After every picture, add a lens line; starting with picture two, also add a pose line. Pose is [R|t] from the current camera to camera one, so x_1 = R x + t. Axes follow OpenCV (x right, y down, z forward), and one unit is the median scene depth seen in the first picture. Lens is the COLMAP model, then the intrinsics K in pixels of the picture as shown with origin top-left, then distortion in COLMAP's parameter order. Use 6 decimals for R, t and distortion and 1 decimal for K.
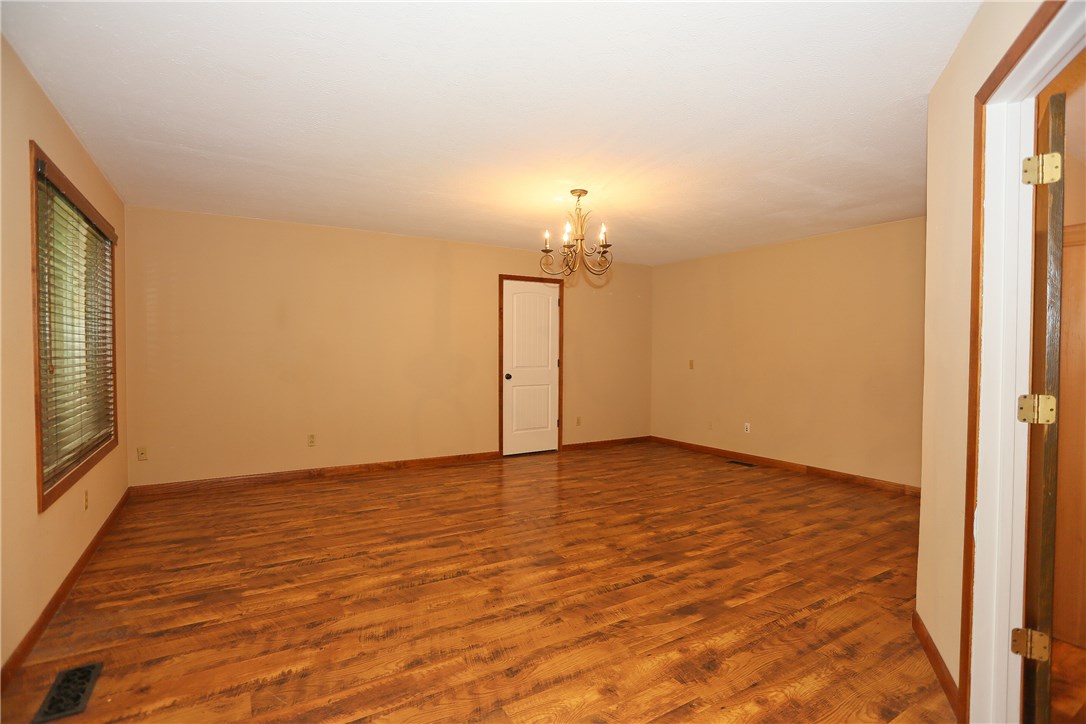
lens RADIAL K [[525.6, 0, 545.5], [0, 525.6, 359.3], [0, 0, 1]] dist [-0.069969, 0.029401]
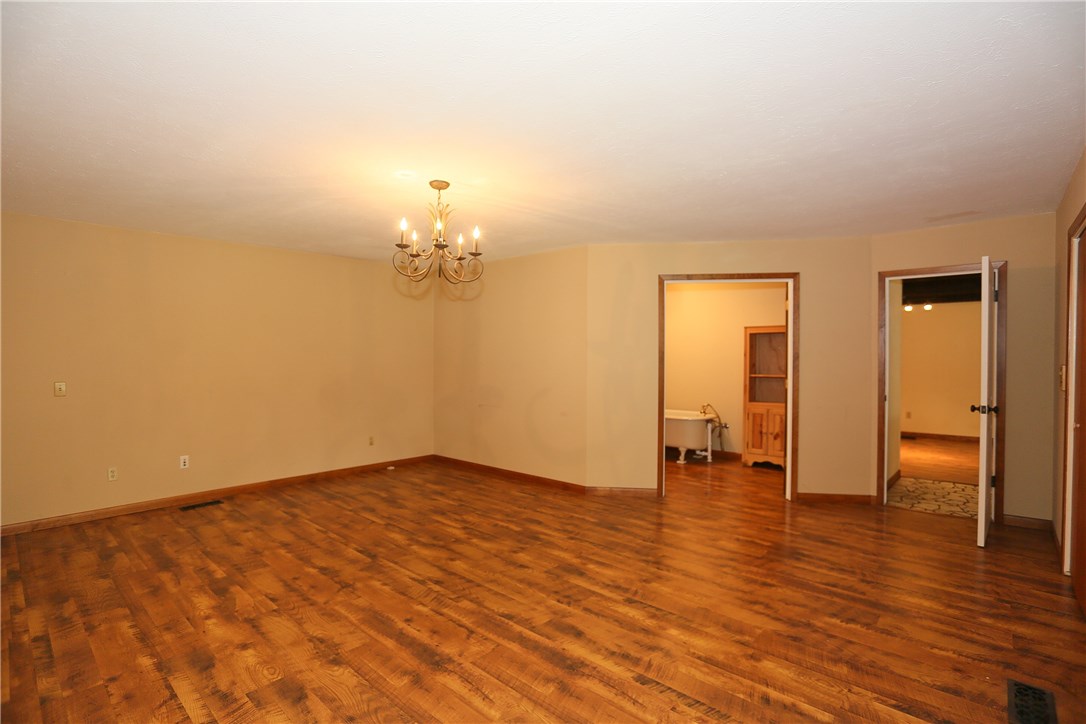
lens RADIAL K [[525.6, 0, 552.3], [0, 525.6, 358.0], [0, 0, 1]] dist [-0.069969, 0.029401]
pose [[-0.294425, -0.011376, 0.955607, -1.000387], [0.013224, 0.999785, 0.015976, -0.056508], [-0.955583, 0.017340, -0.294211, 1.368383]]
